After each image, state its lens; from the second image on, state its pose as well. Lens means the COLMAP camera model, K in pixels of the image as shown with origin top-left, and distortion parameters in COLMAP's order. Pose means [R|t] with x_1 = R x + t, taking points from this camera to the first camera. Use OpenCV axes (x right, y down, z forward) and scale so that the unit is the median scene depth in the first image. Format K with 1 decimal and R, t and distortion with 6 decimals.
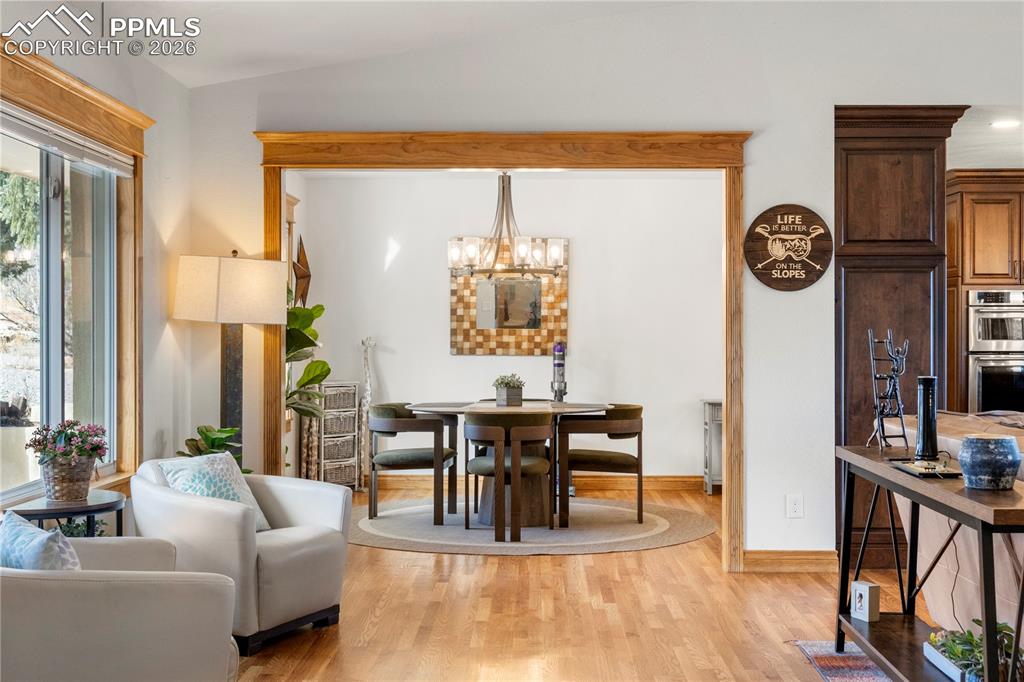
lens RADIAL K [[1347.2, 0, 514.1], [0, 1347.2, 339.7], [0, 0, 1]] dist [-0.003183, 0.000000]
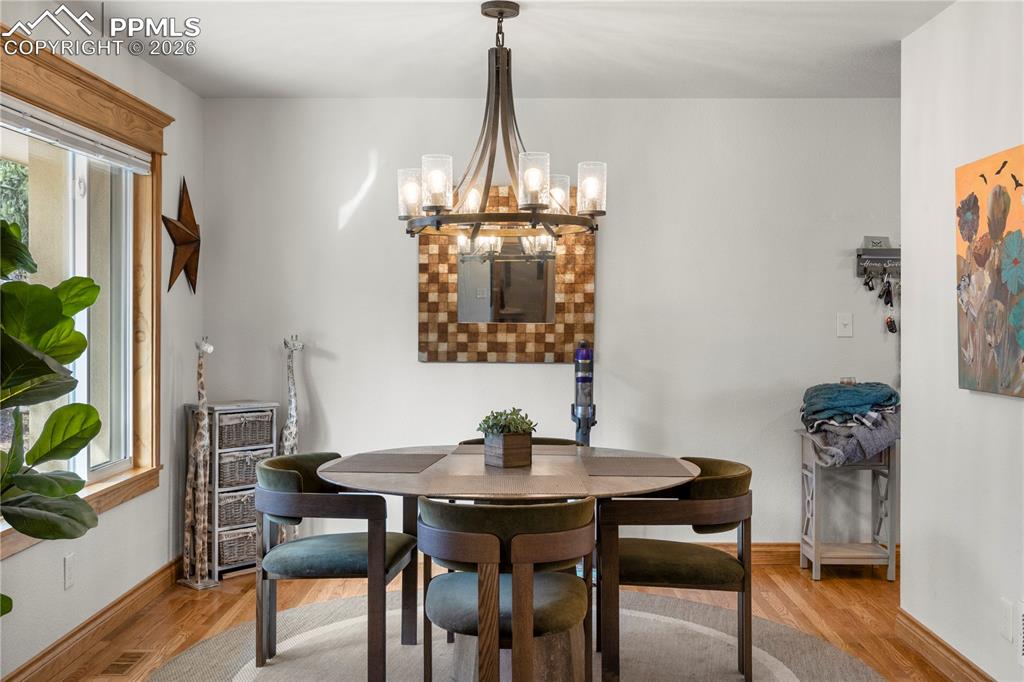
lens RADIAL K [[1069.7, 0, 510.3], [0, 1069.7, 335.0], [0, 0, 1]] dist [0.017544, 0.000000]
pose [[0.999998, 0.000334, 0.002123, -0.003135], [-0.000358, 0.999940, 0.010949, -0.008110], [-0.002119, -0.010950, 0.999938, 0.488894]]
